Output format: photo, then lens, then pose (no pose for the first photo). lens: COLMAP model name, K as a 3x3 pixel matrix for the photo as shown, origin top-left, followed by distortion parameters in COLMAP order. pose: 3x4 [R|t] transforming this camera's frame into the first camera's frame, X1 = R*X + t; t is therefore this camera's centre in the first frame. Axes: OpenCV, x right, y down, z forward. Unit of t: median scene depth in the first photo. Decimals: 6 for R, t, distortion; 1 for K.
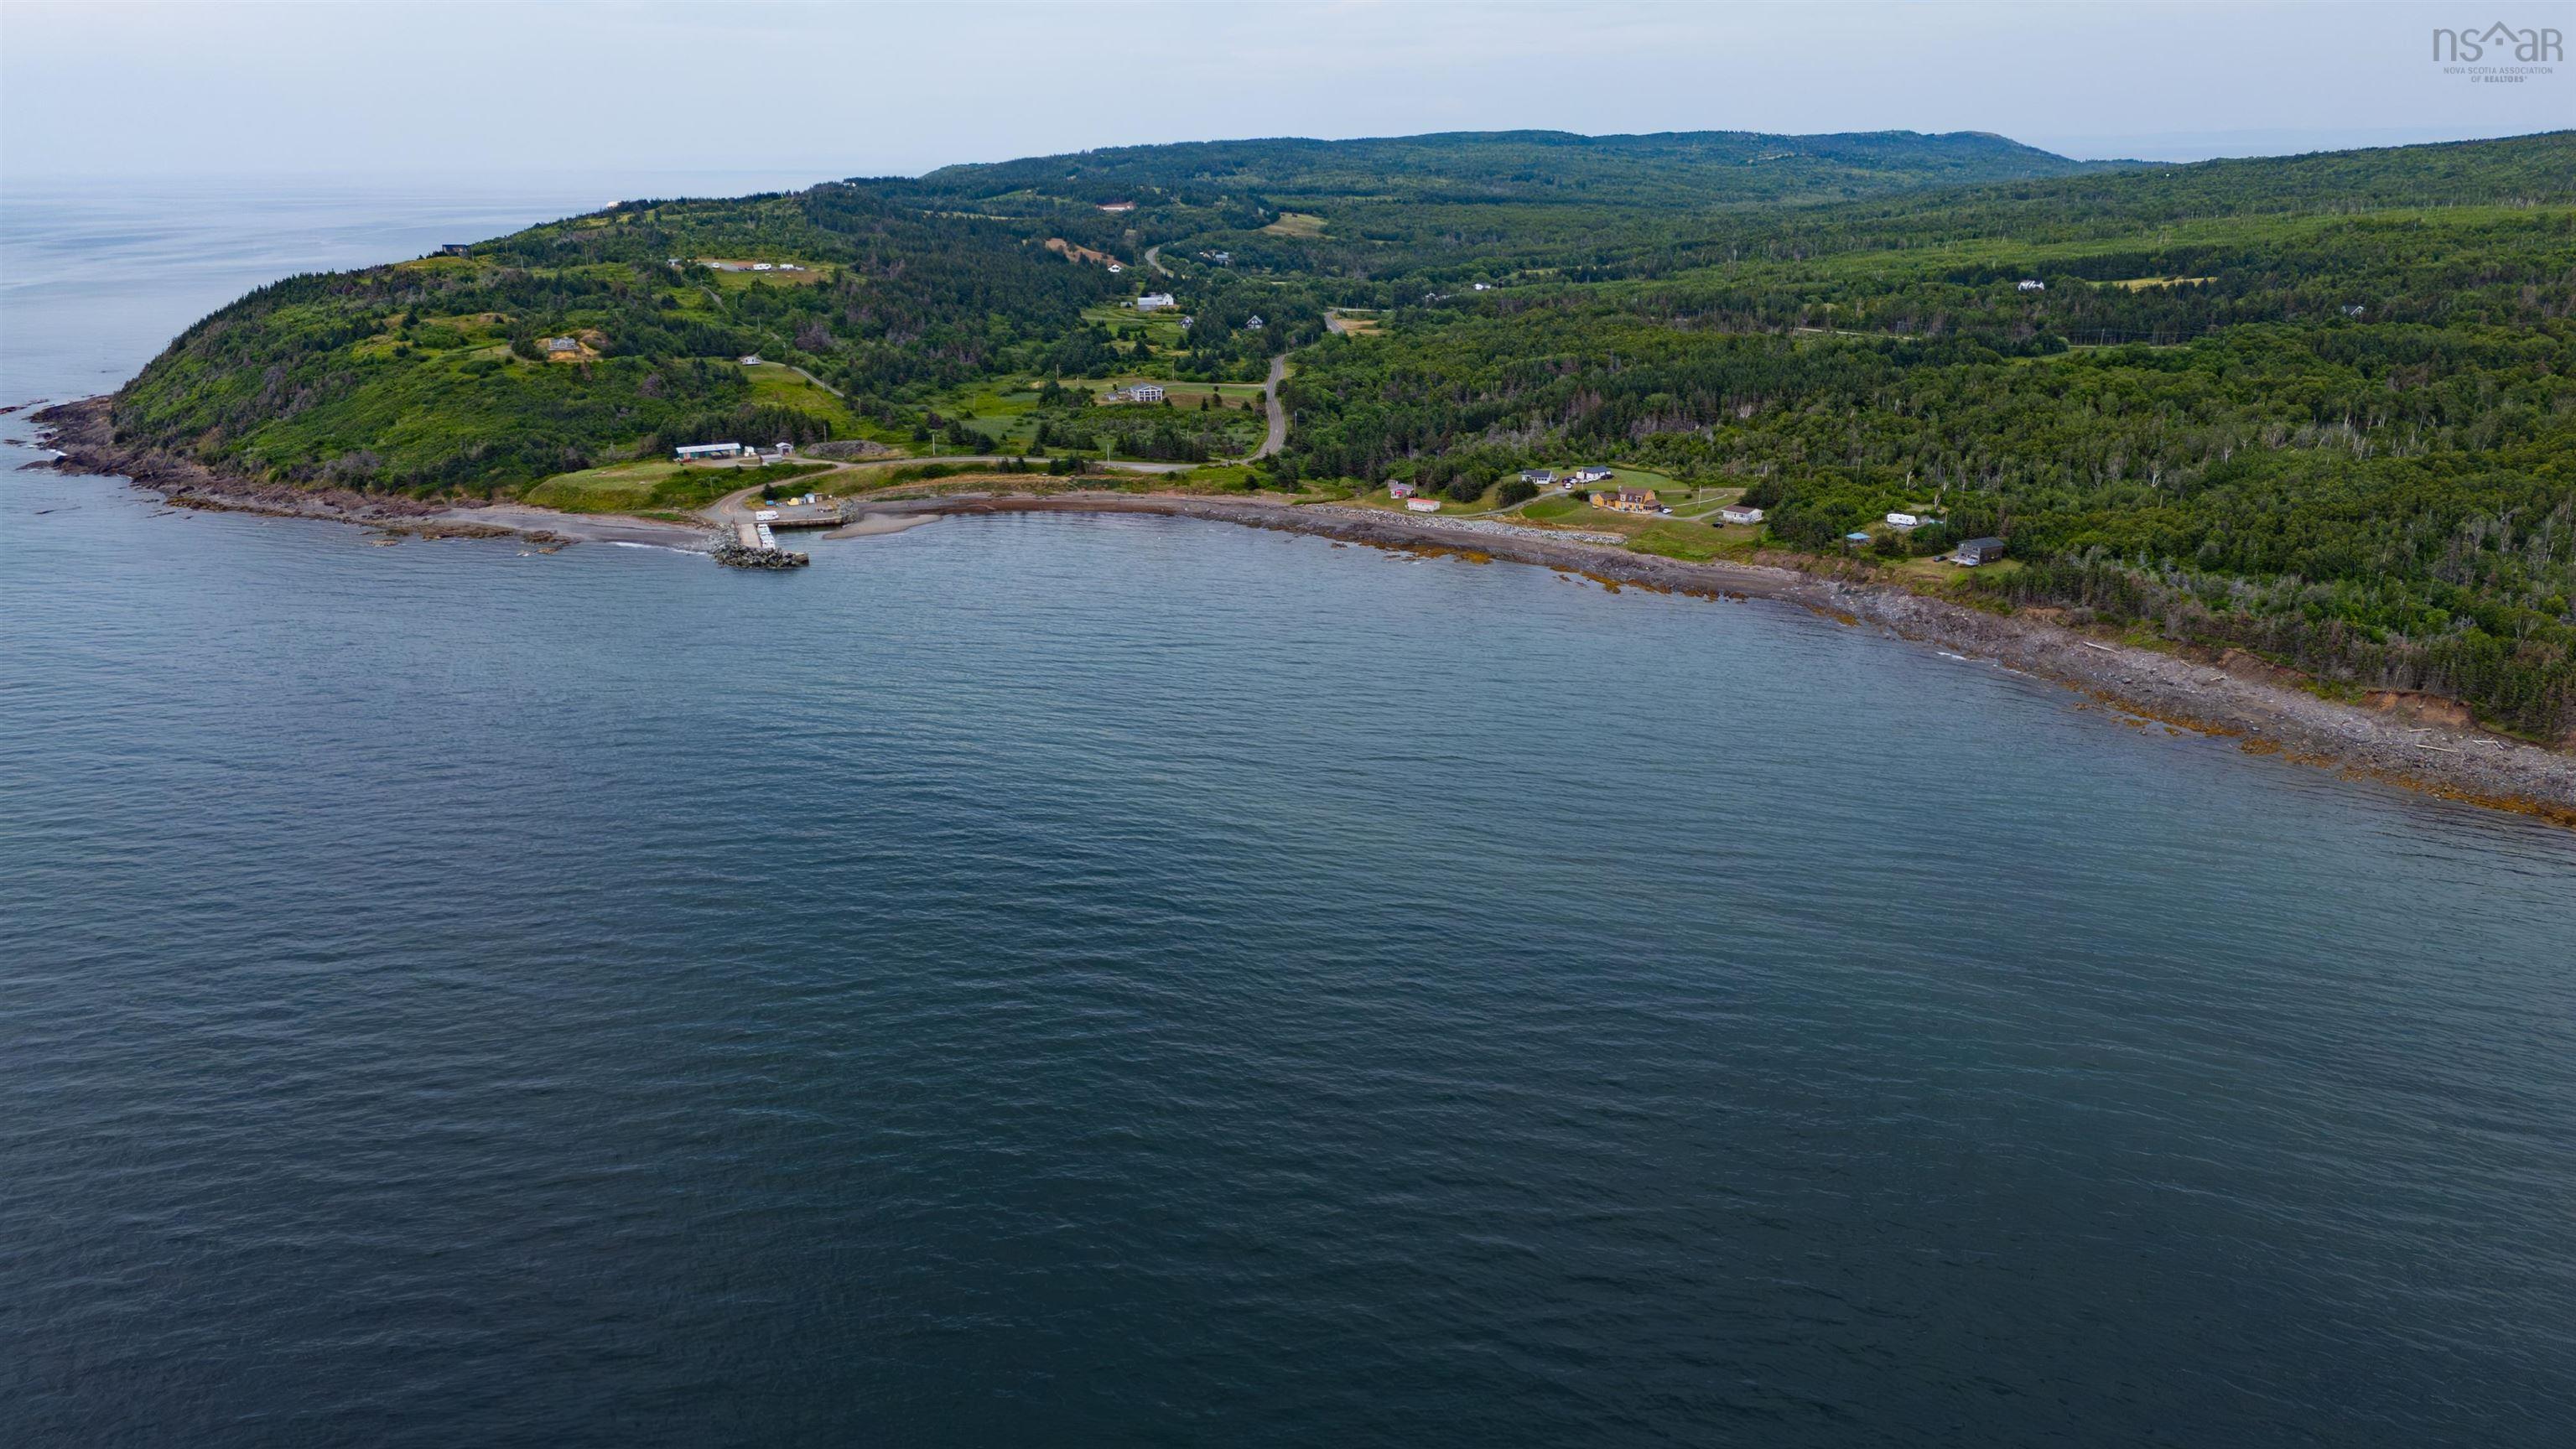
lens RADIAL K [[1867.2, 0, 1288.0], [0, 1867.2, 724.5], [0, 0, 1]] dist [0.124913, -0.228238]
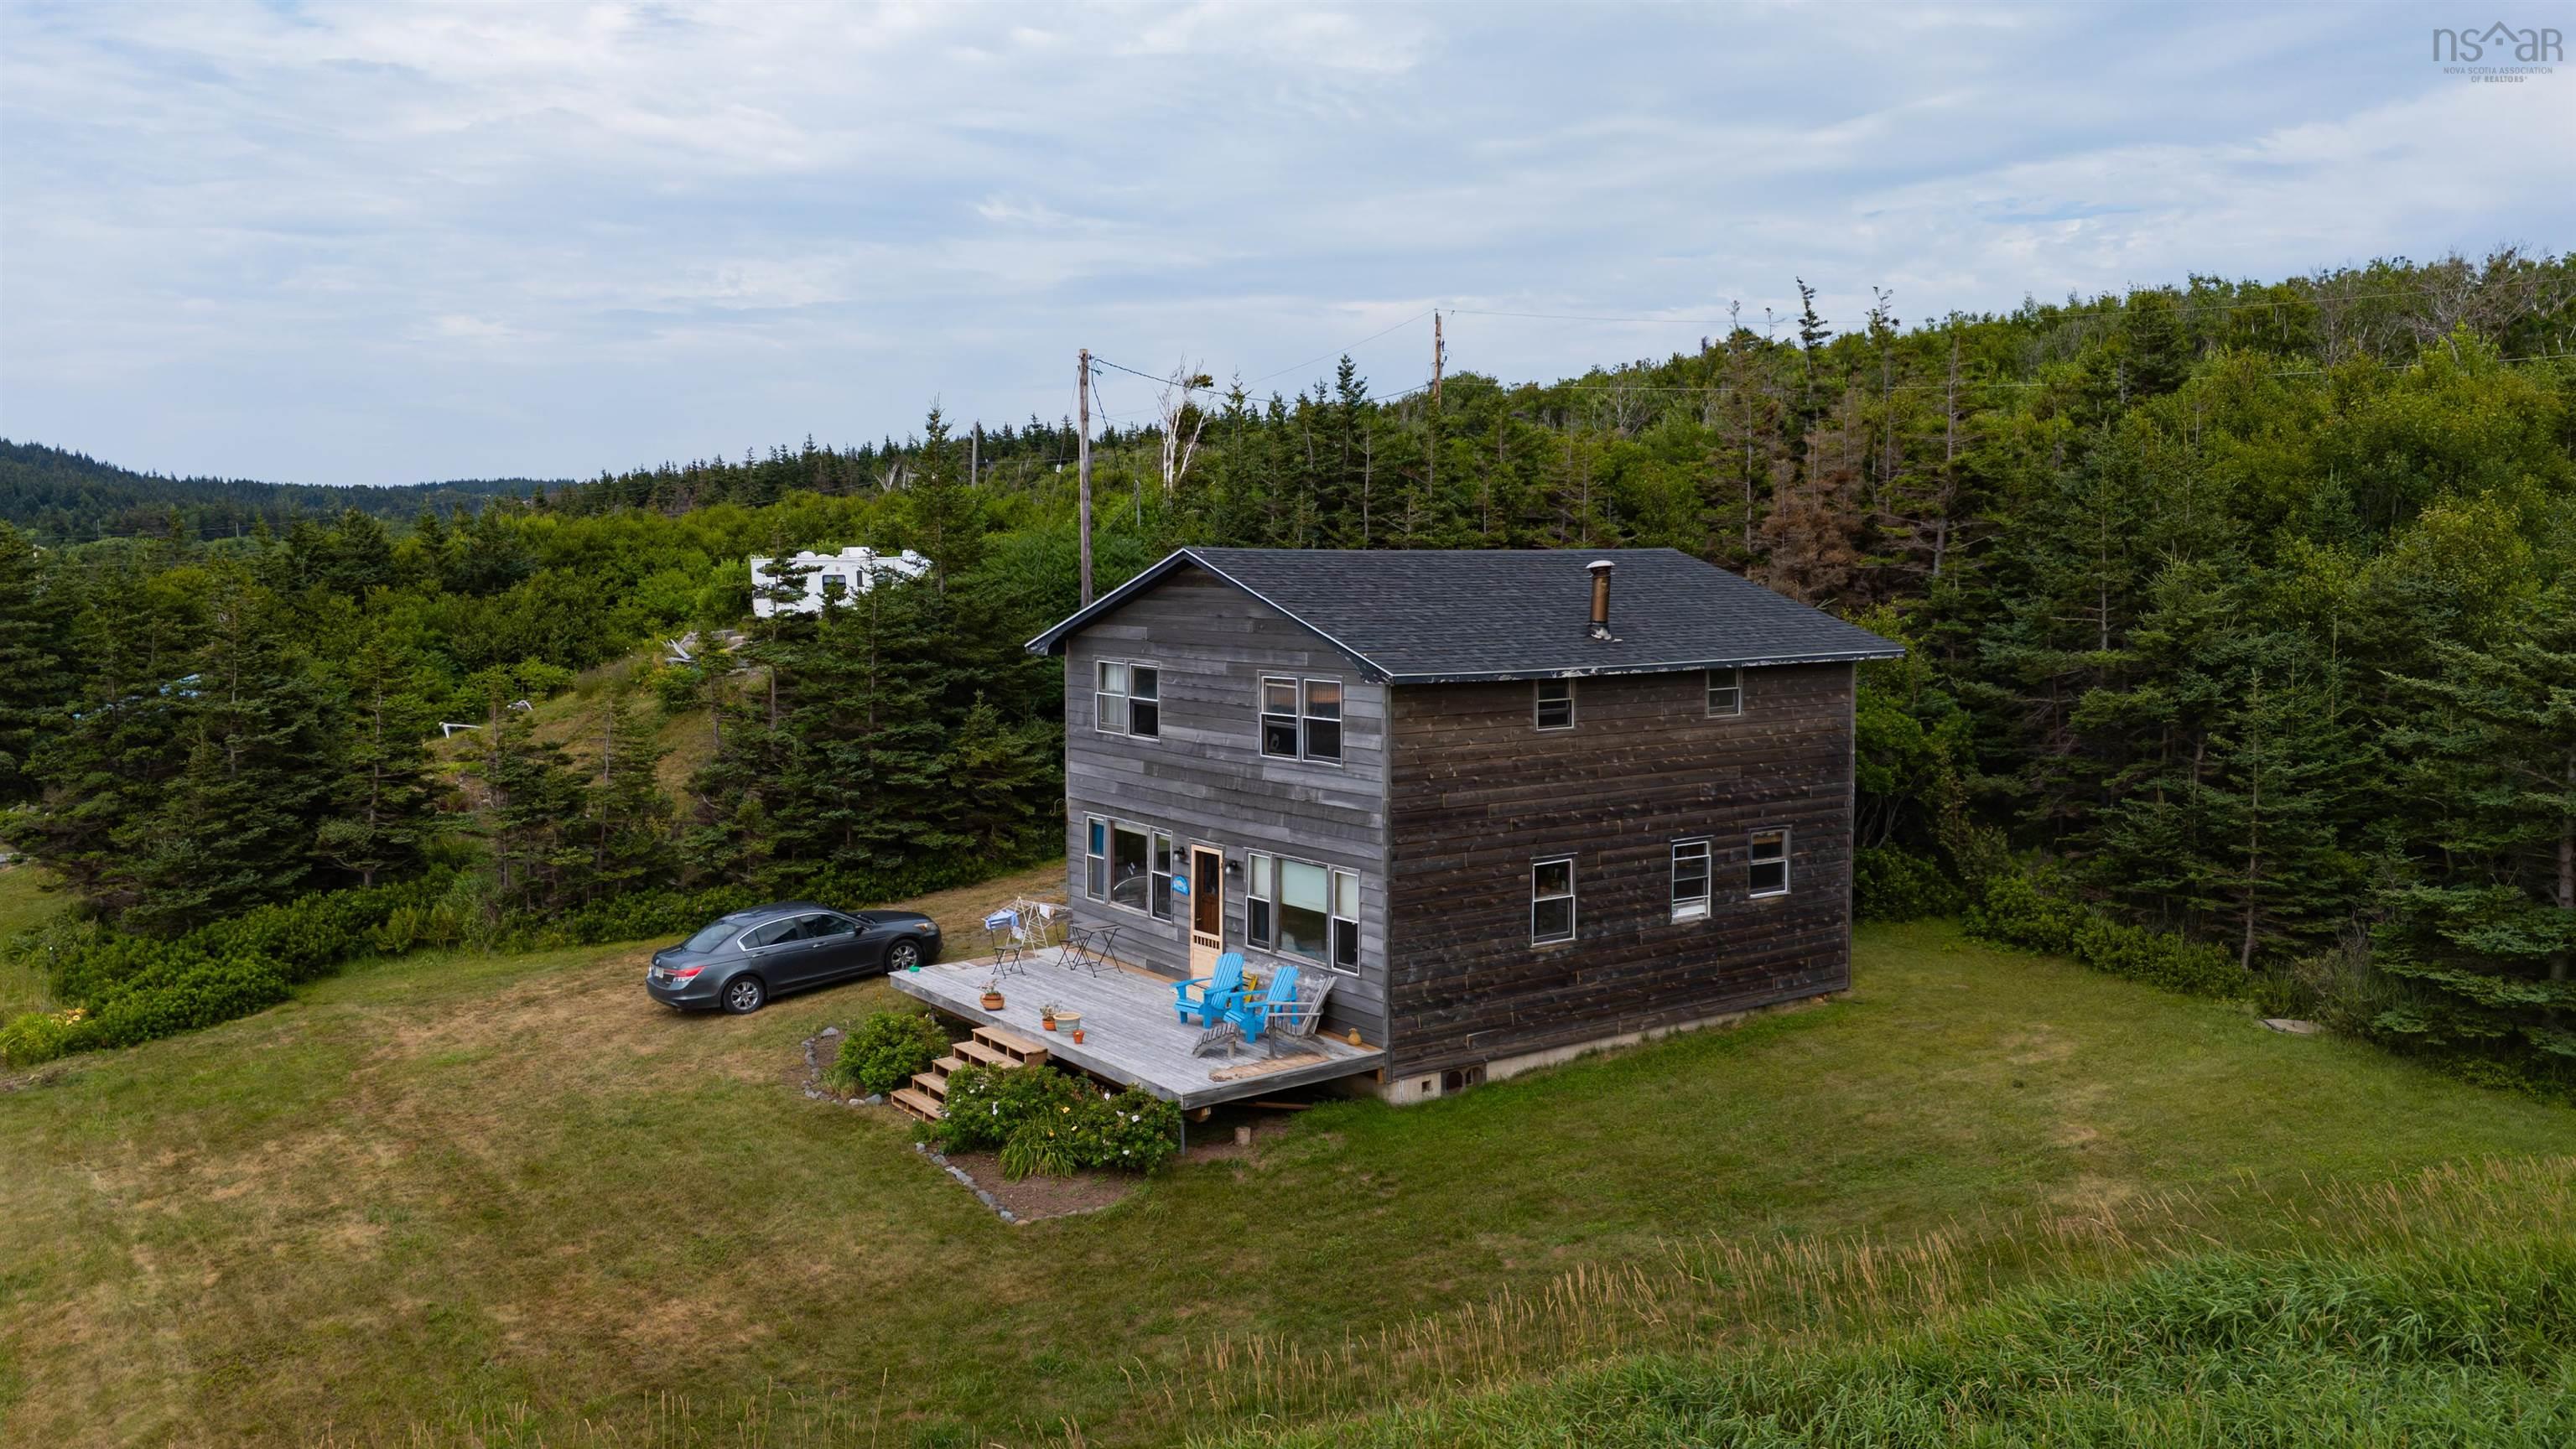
lens RADIAL K [[1890.8, 0, 1297.5], [0, 1890.8, 711.9], [0, 0, 1]] dist [0.091841, -0.099671]
pose [[0.989423, -0.004151, 0.144999, 0.291541], [0.035715, 0.975790, -0.215774, -0.068107], [-0.140593, 0.218671, 0.965617, 0.781695]]
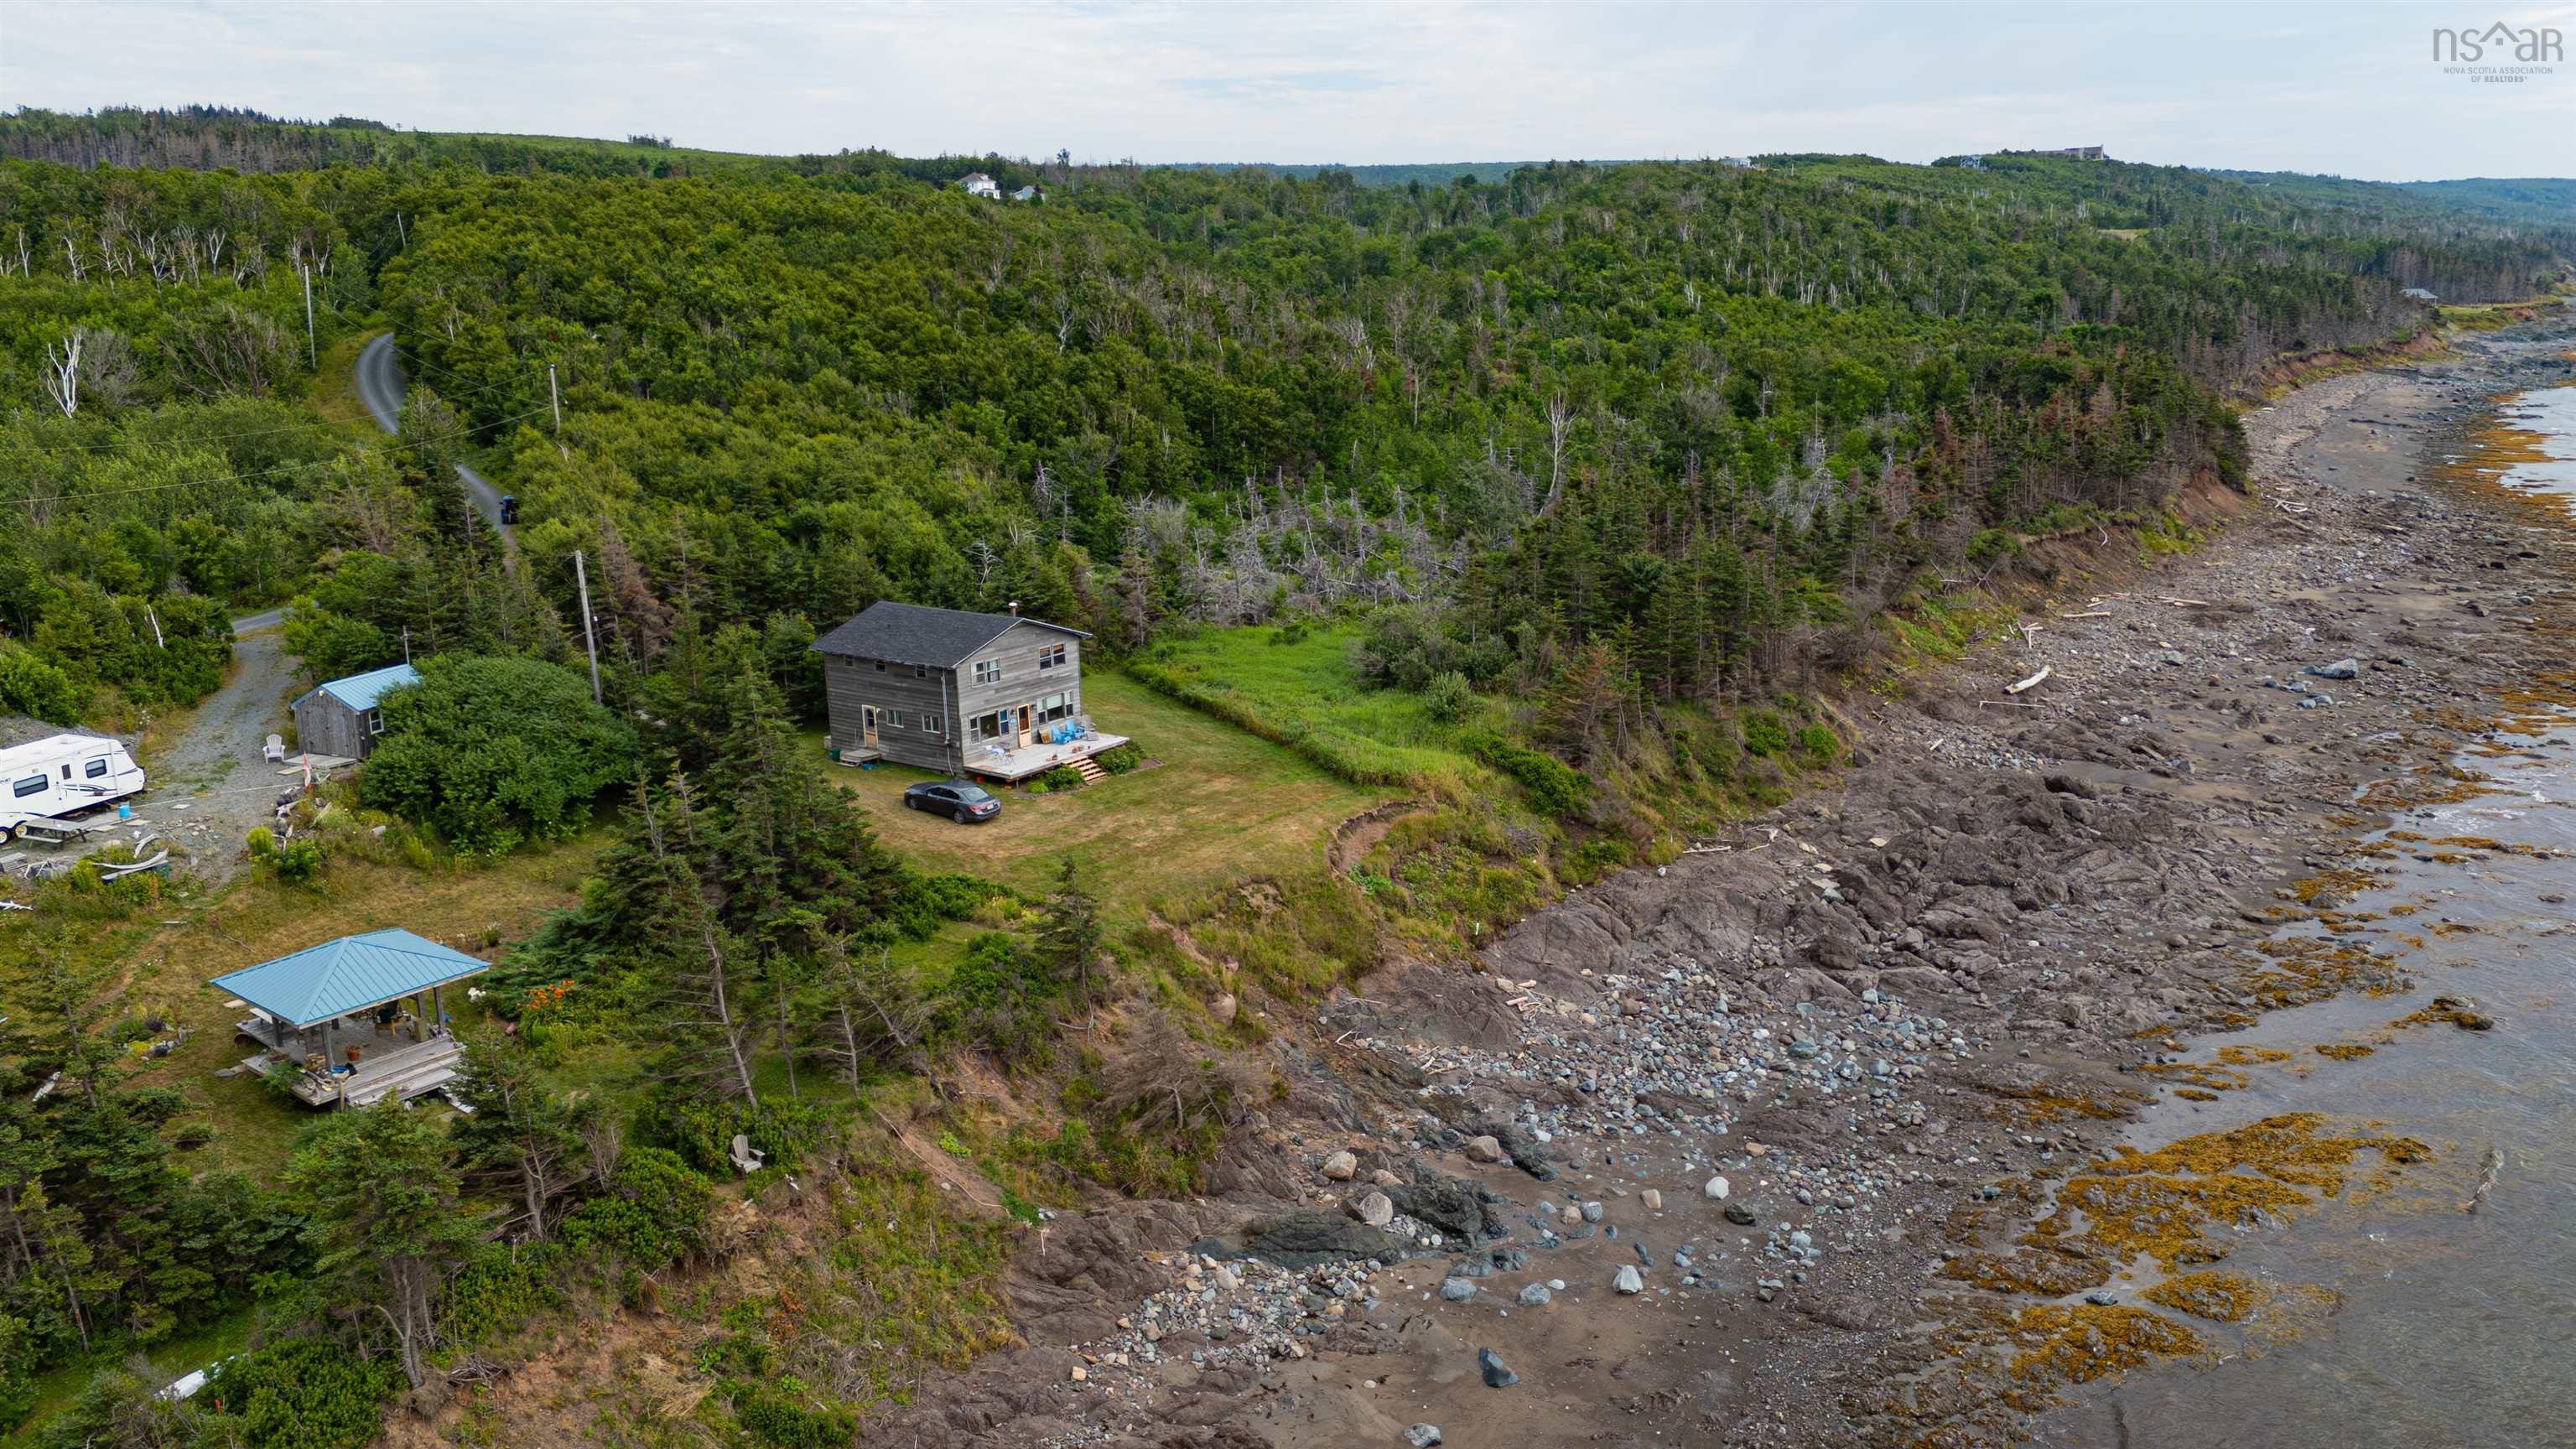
lens RADIAL K [[1890.8, 0, 1297.5], [0, 1890.8, 711.9], [0, 0, 1]] dist [0.091841, -0.099671]
pose [[-0.435628, -0.183634, 0.881196, 0.170560], [0.291112, 0.897615, 0.330970, -0.111601], [-0.851752, 0.400707, -0.337568, 0.848992]]
